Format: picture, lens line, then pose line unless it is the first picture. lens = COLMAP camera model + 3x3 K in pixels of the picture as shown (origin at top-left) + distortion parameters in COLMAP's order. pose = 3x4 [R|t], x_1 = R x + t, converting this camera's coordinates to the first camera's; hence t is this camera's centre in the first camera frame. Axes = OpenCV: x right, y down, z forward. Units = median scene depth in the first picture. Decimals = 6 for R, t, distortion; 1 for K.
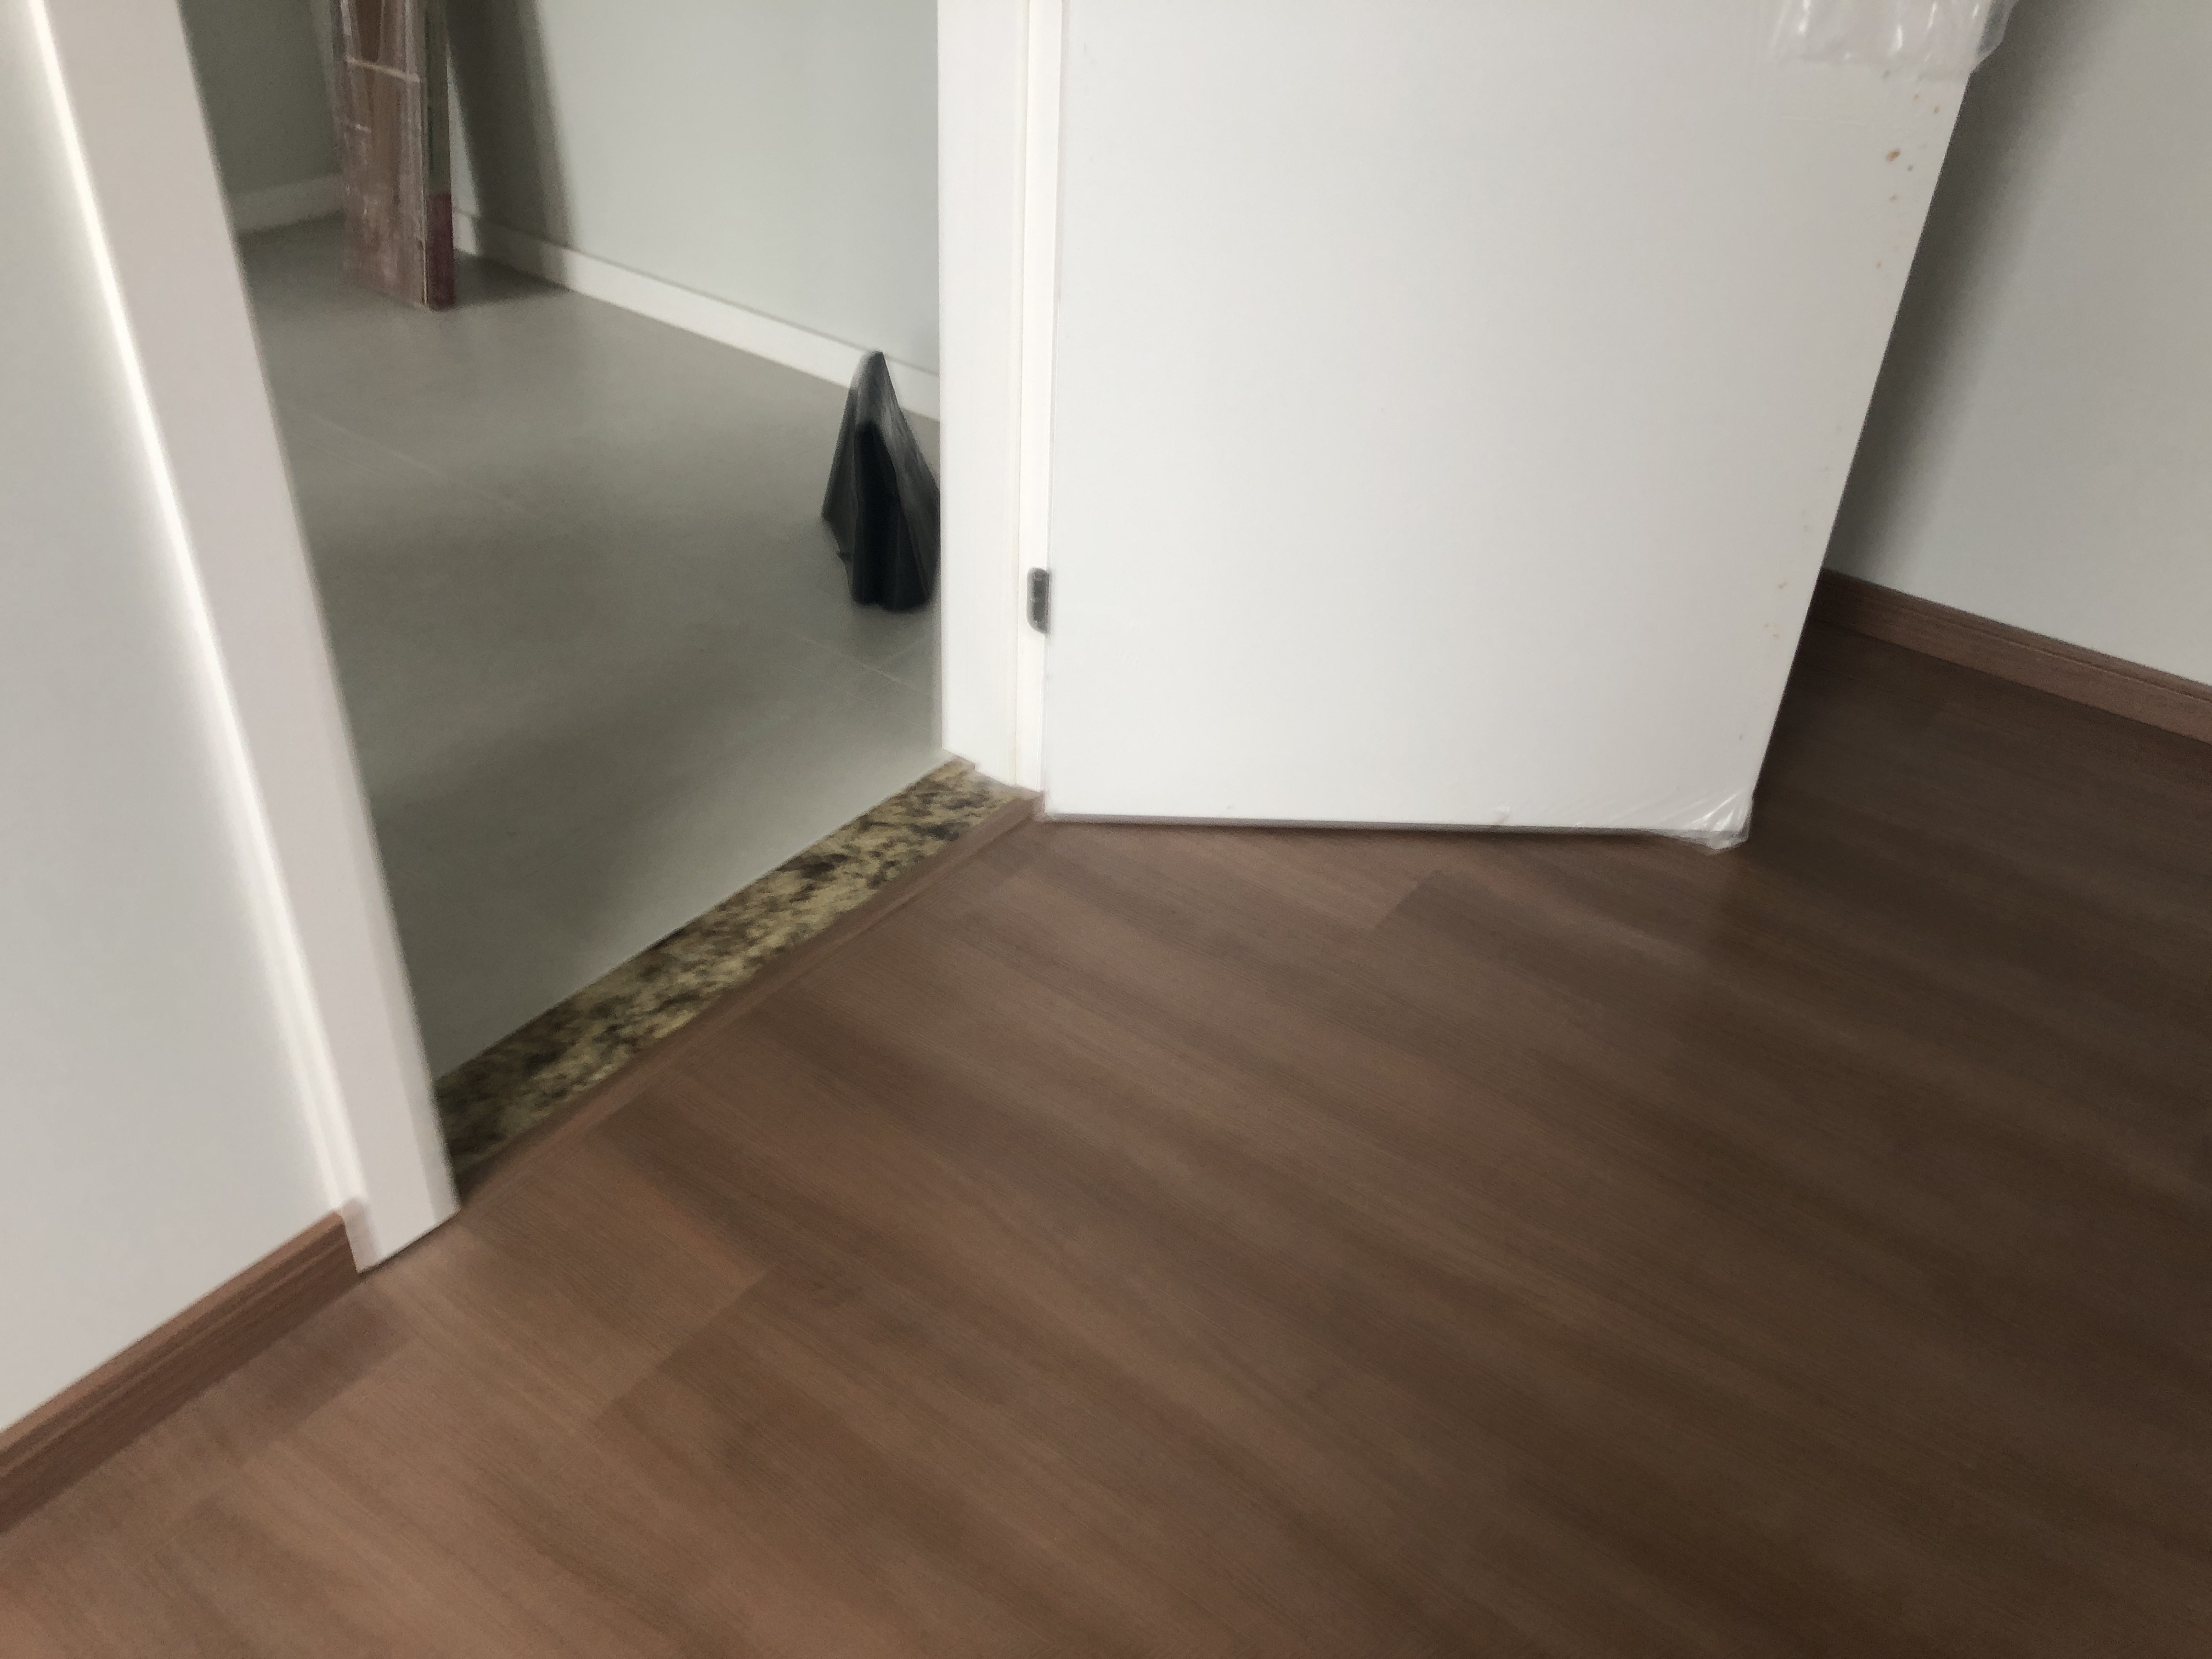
lens RADIAL K [[1819.0, 0, 1106.7], [0, 1819.0, 794.8], [0, 0, 1]] dist [0.084661, -0.165251]
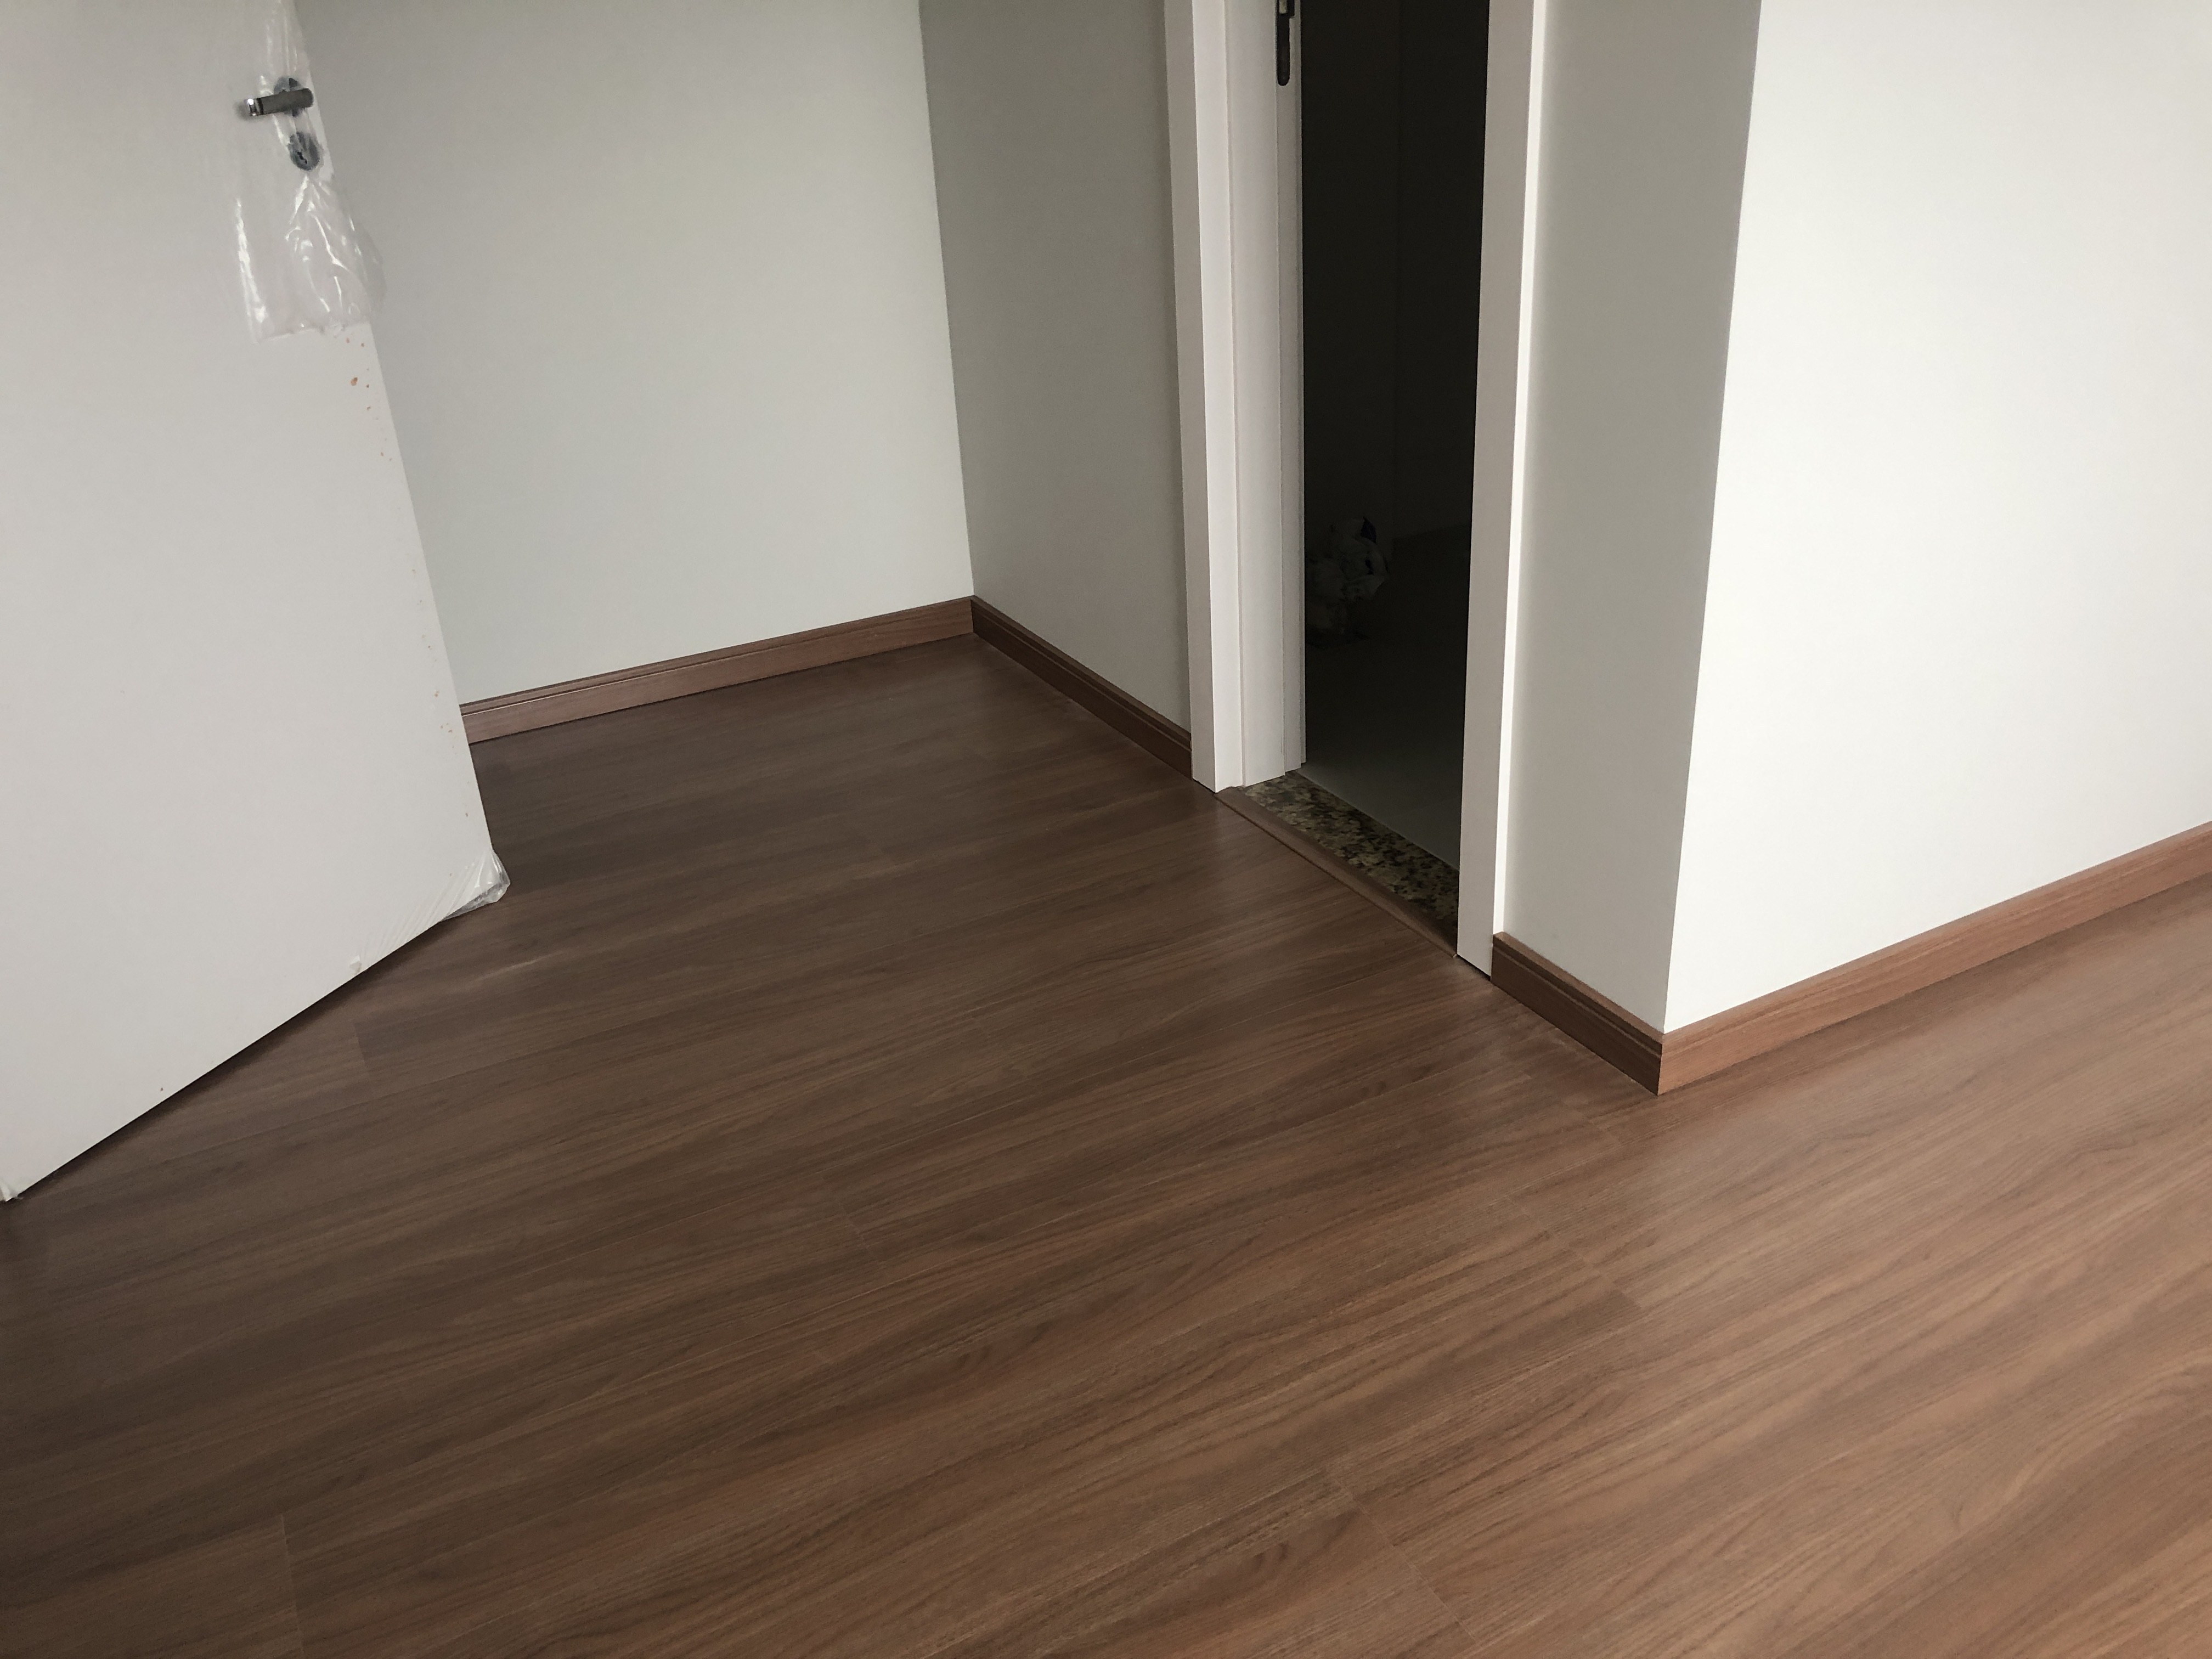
lens RADIAL K [[1819.0, 0, 1106.7], [0, 1819.0, 794.8], [0, 0, 1]] dist [0.084661, -0.165251]
pose [[0.435613, -0.444352, 0.782811, -0.477443], [0.566586, 0.811121, 0.145132, 0.026404], [-0.699444, 0.380308, 0.605098, -0.113038]]
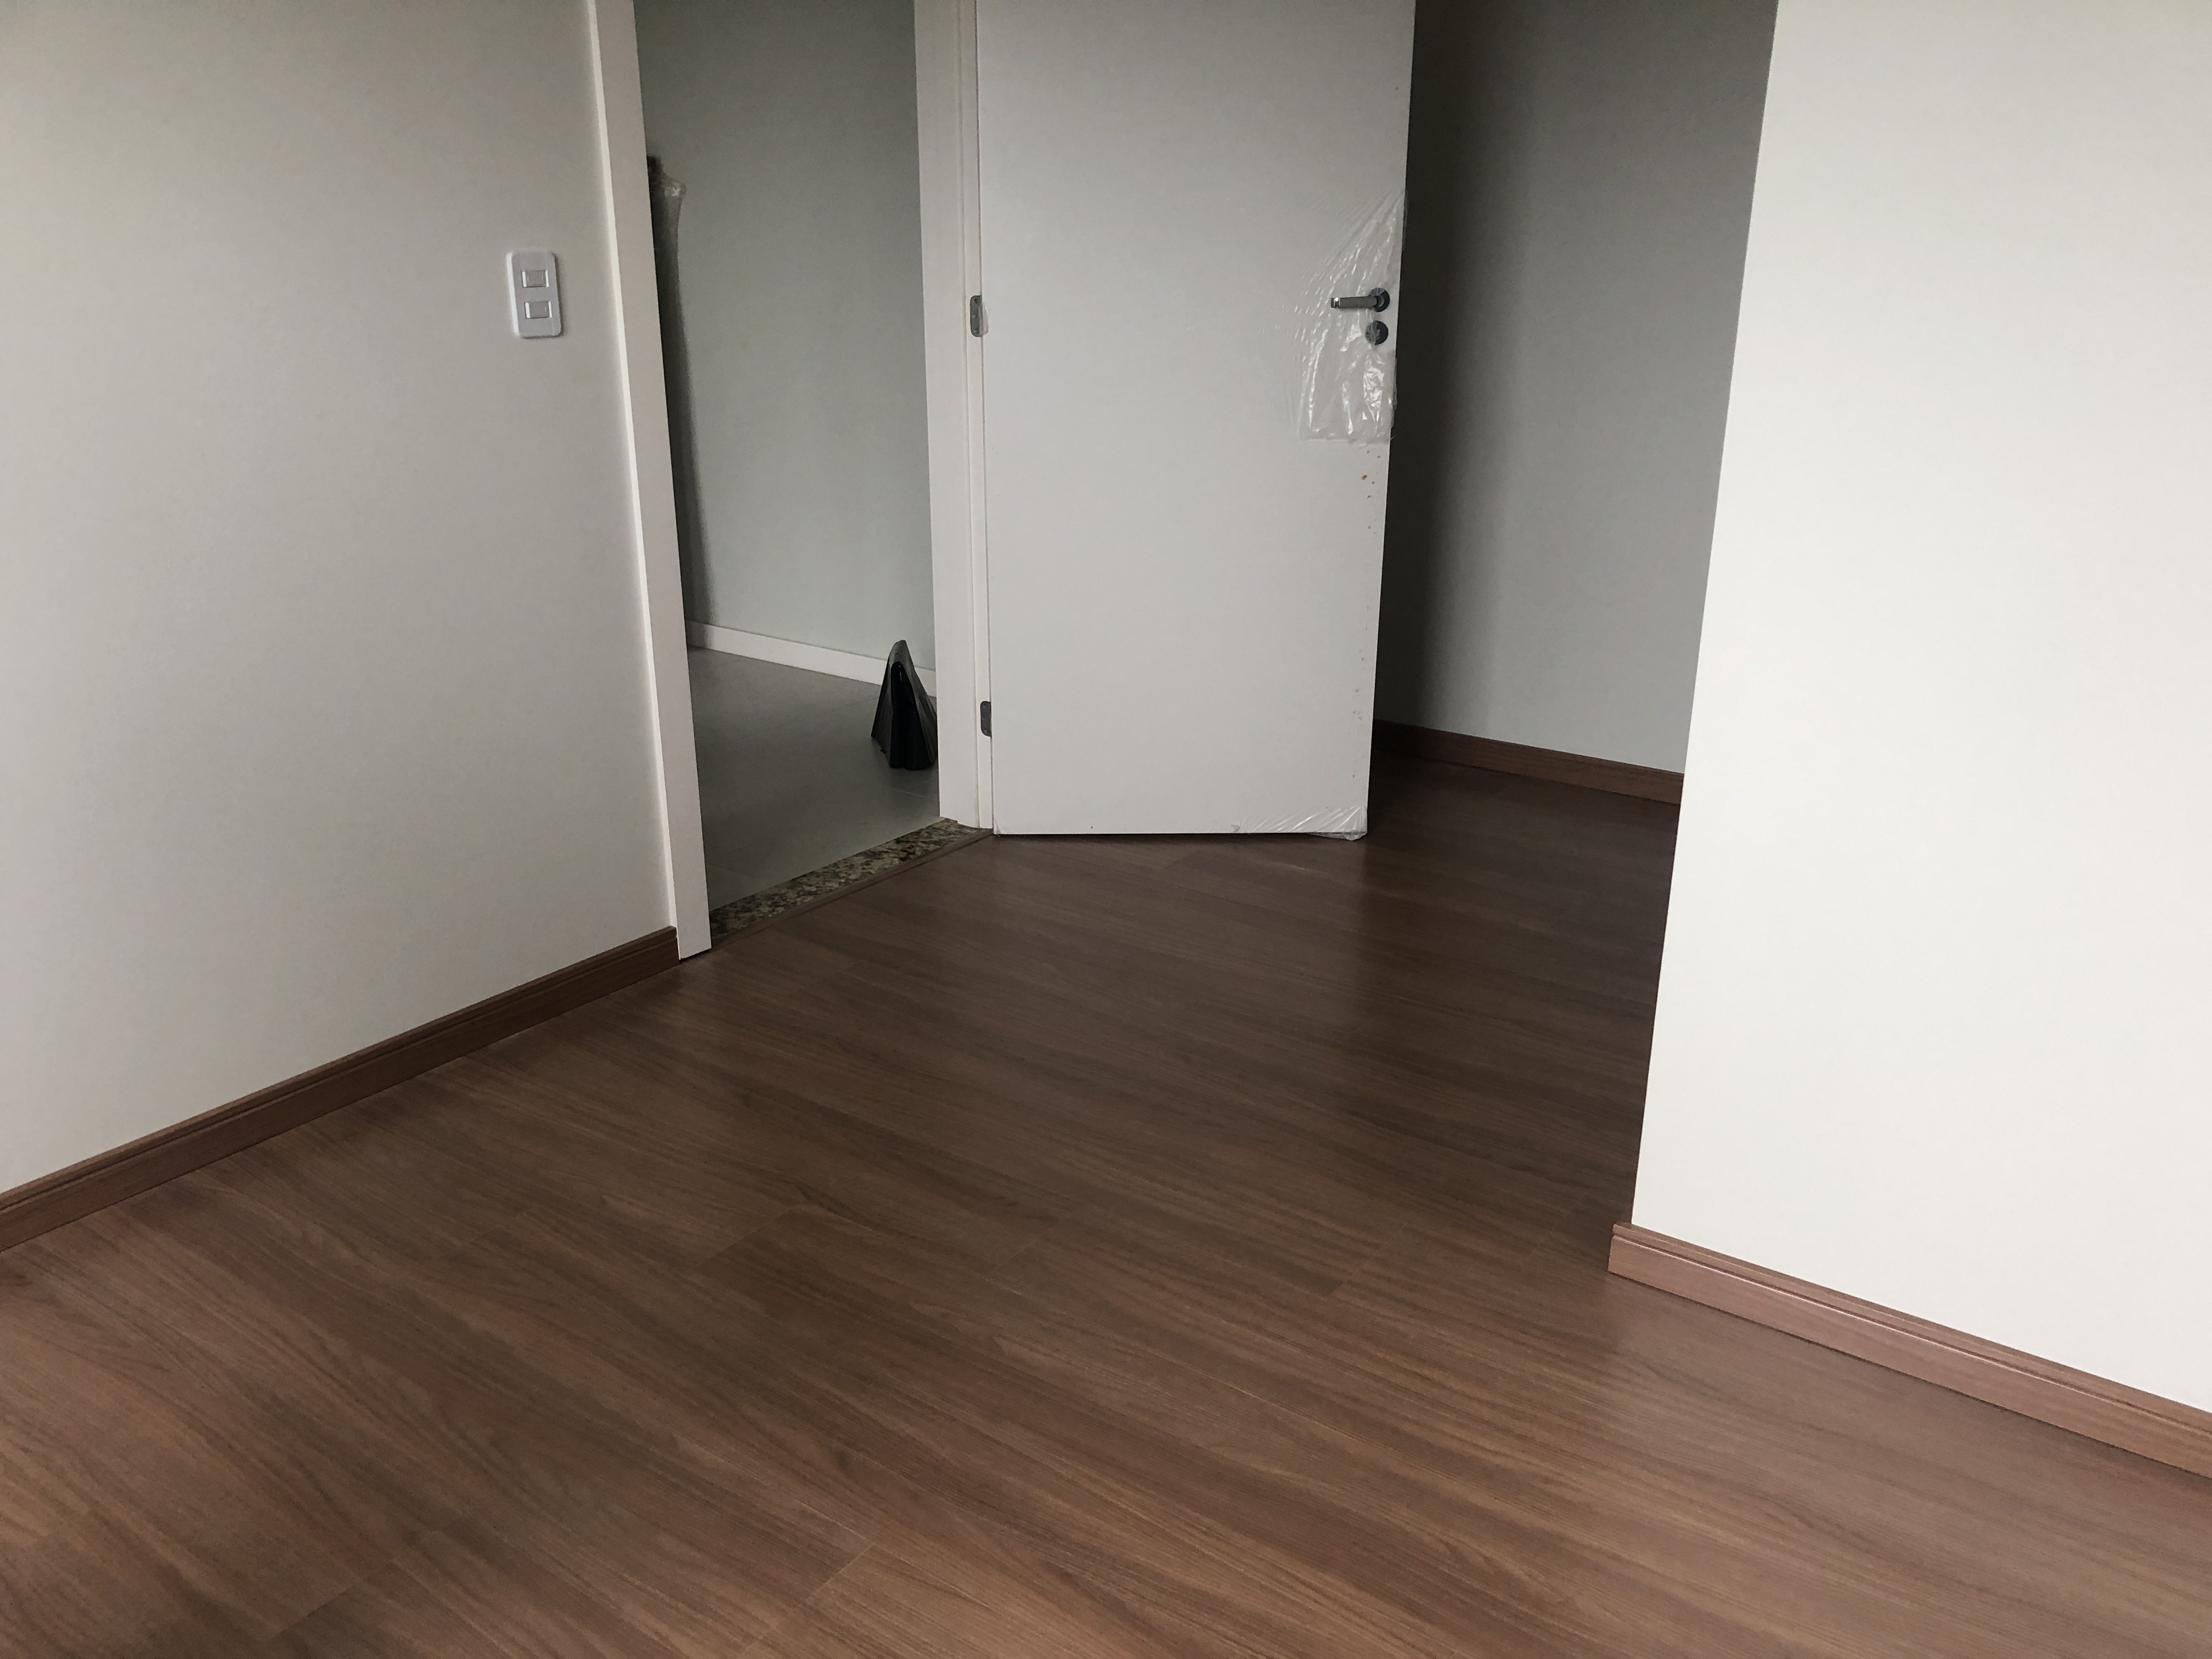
lens RADIAL K [[1819.0, 0, 1106.7], [0, 1819.0, 794.8], [0, 0, 1]] dist [0.084661, -0.165251]
pose [[0.998896, -0.046842, -0.003544, 0.095335], [0.044138, 0.961708, -0.270498, 0.504152], [0.016079, 0.270043, 0.962714, -0.851654]]
